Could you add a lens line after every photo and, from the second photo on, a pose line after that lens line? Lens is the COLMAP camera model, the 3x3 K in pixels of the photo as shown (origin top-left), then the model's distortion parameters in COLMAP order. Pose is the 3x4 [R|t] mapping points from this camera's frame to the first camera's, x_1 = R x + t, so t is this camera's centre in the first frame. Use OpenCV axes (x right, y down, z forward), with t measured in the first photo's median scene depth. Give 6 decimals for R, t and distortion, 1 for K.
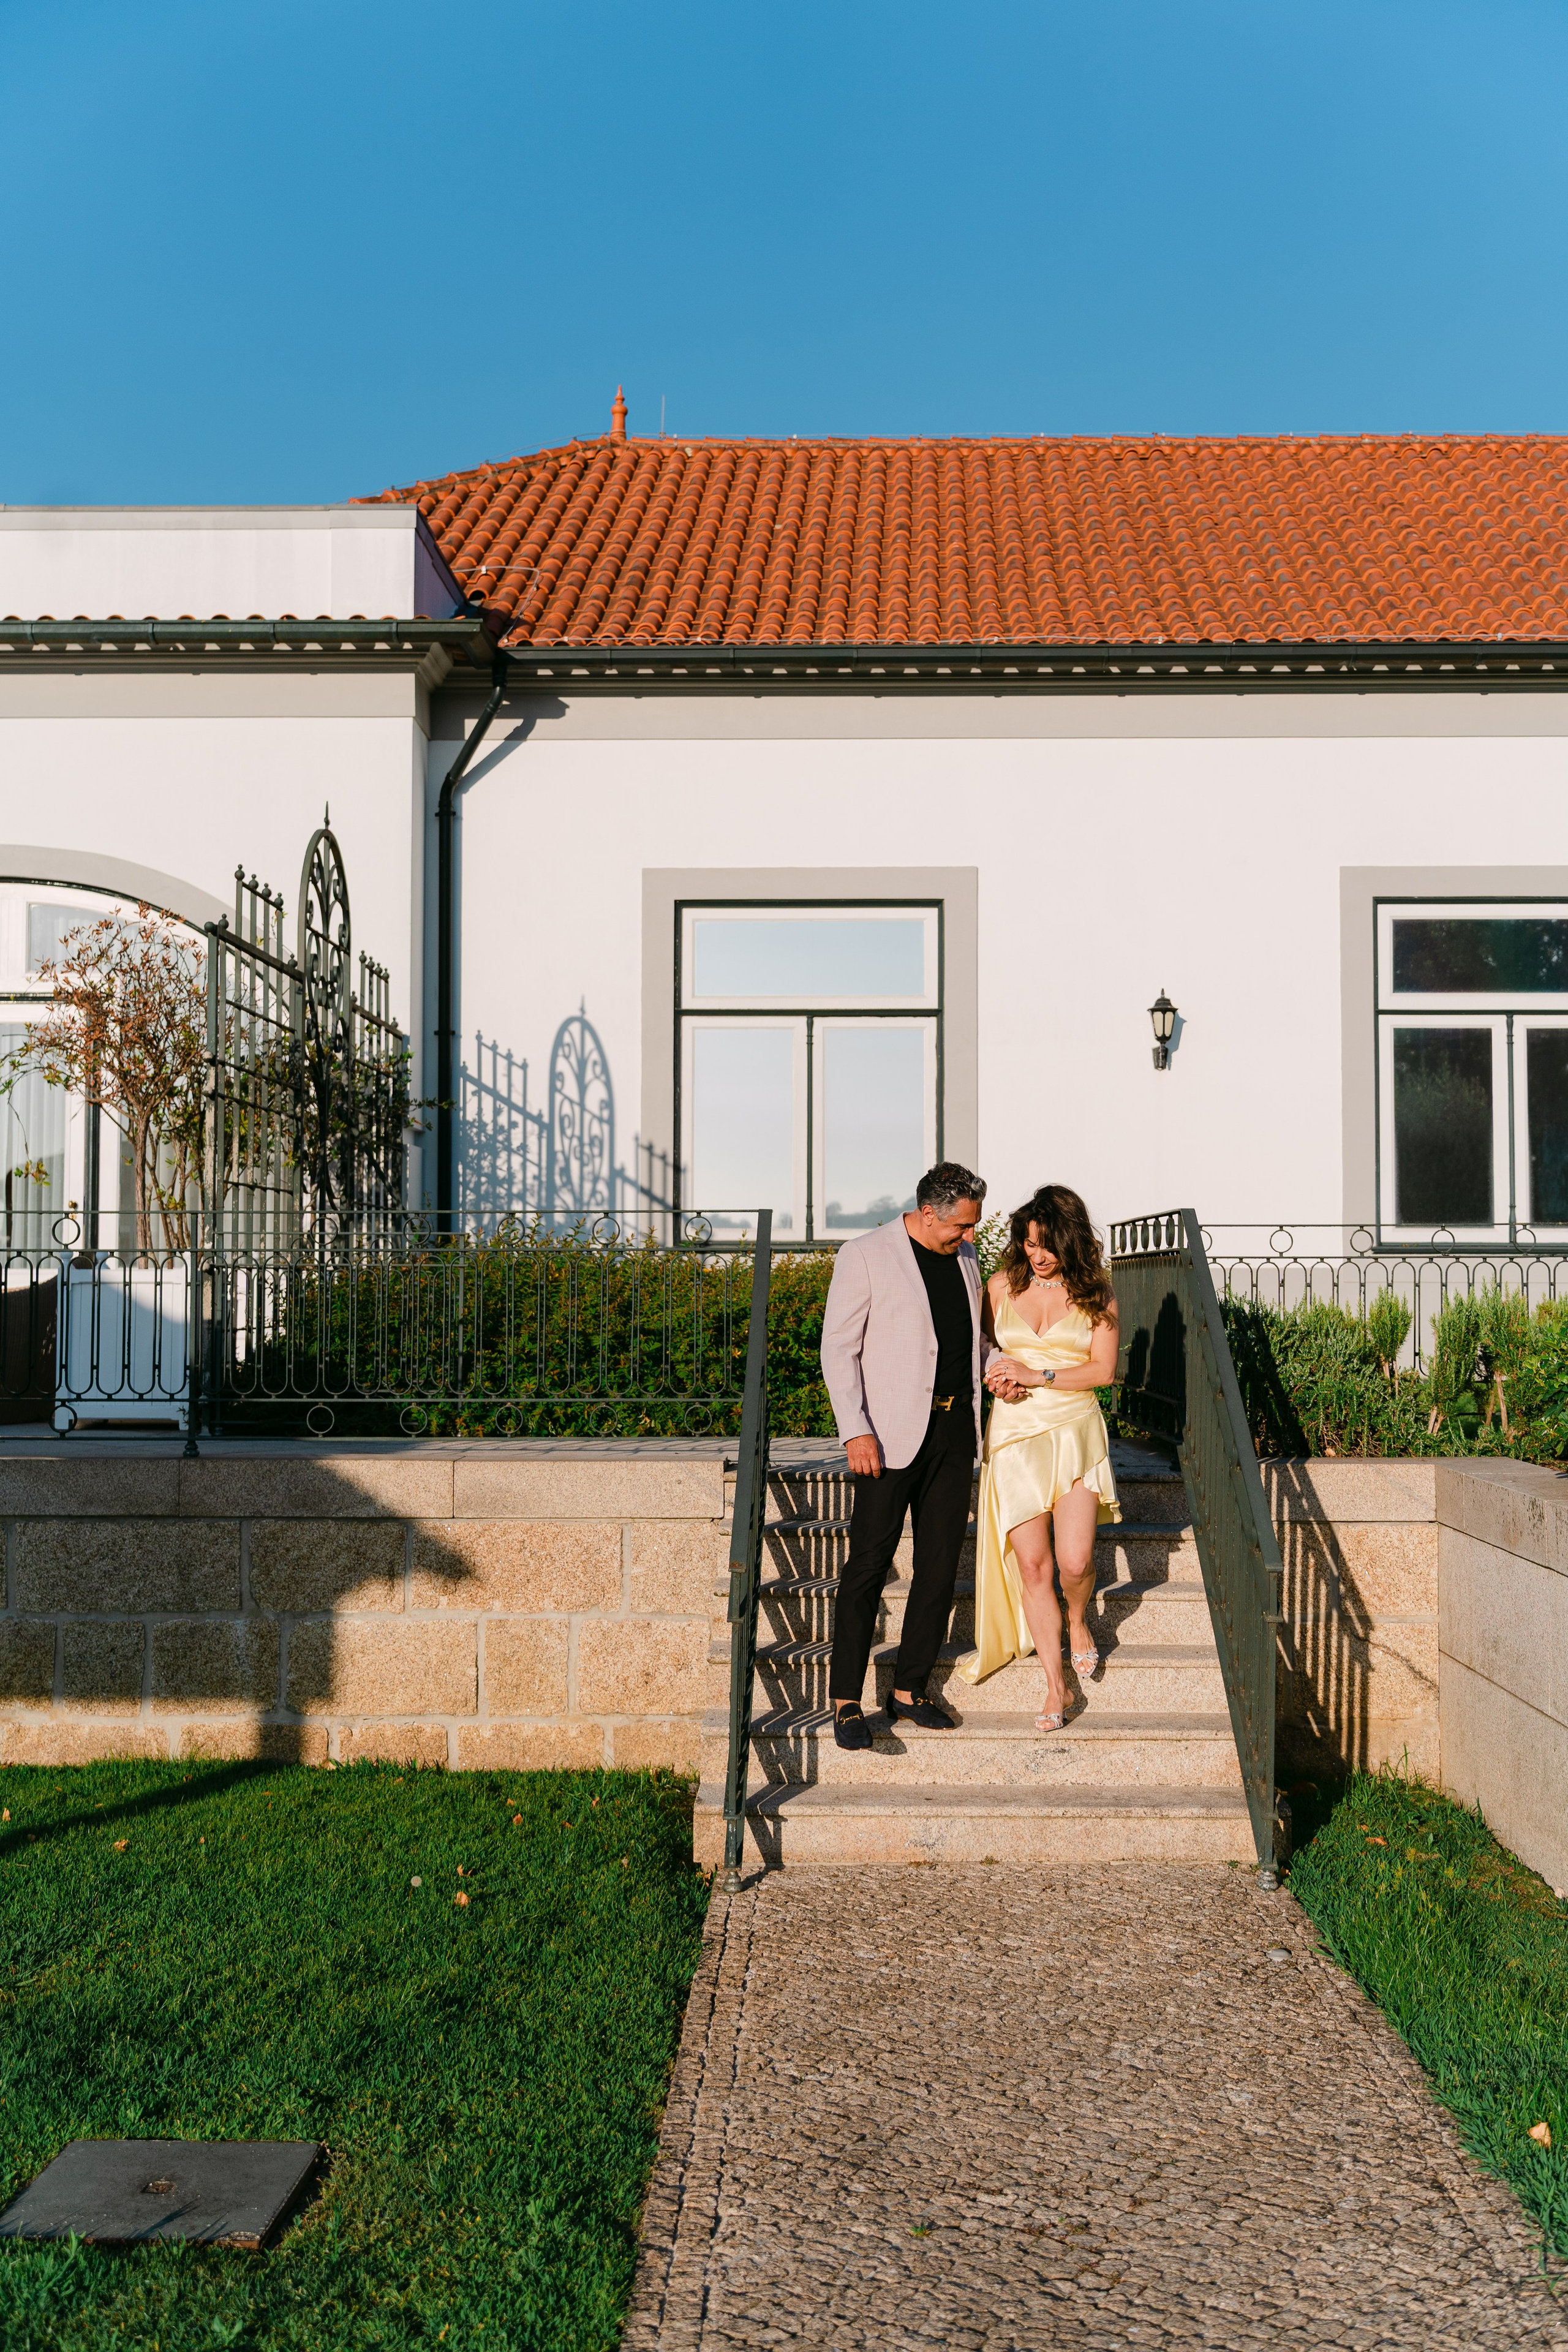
lens RADIAL K [[2439.3, 0, 784.0], [0, 2439.3, 1176.0], [0, 0, 1]] dist [-0.006785, -0.003852]
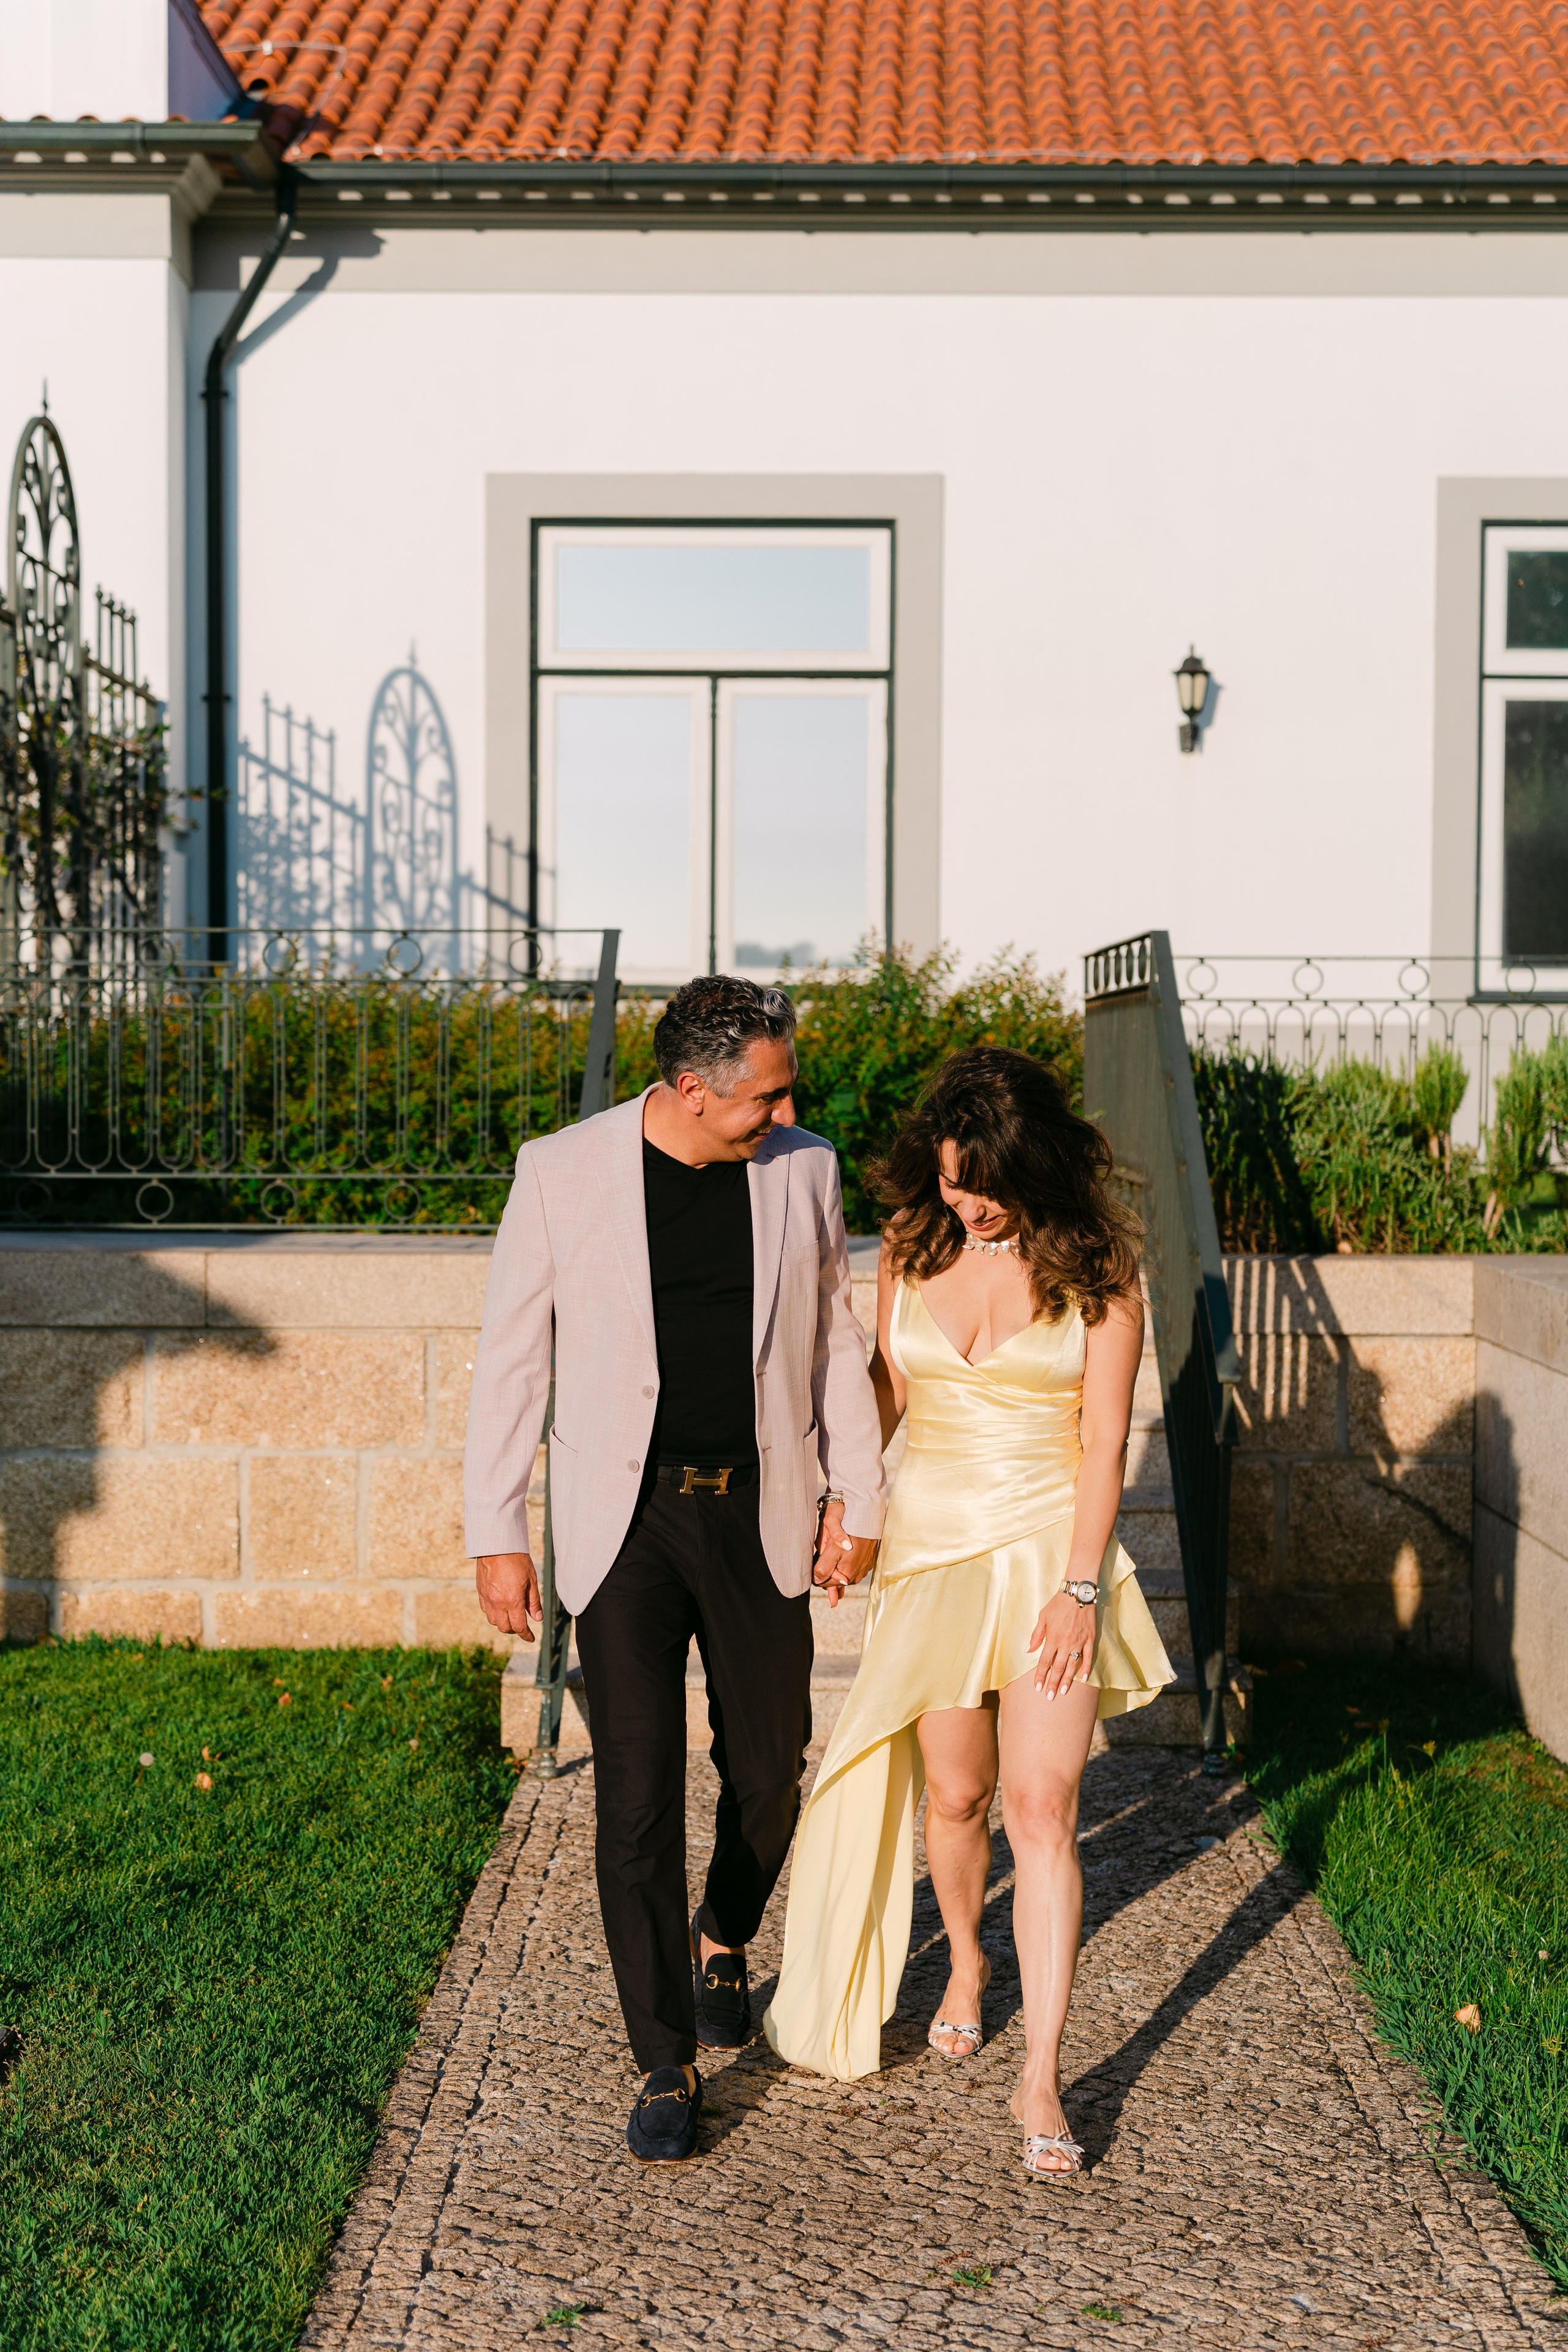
lens RADIAL K [[3482.1, 0, 798.6], [0, 3482.1, 1223.2], [0, 0, 1]] dist [0.004578, -0.010997]
pose [[0.999895, 0.003983, 0.013927, 0.036972], [-0.005189, 0.996140, 0.087623, 0.010100], [-0.013524, -0.087686, 0.996056, -0.100129]]
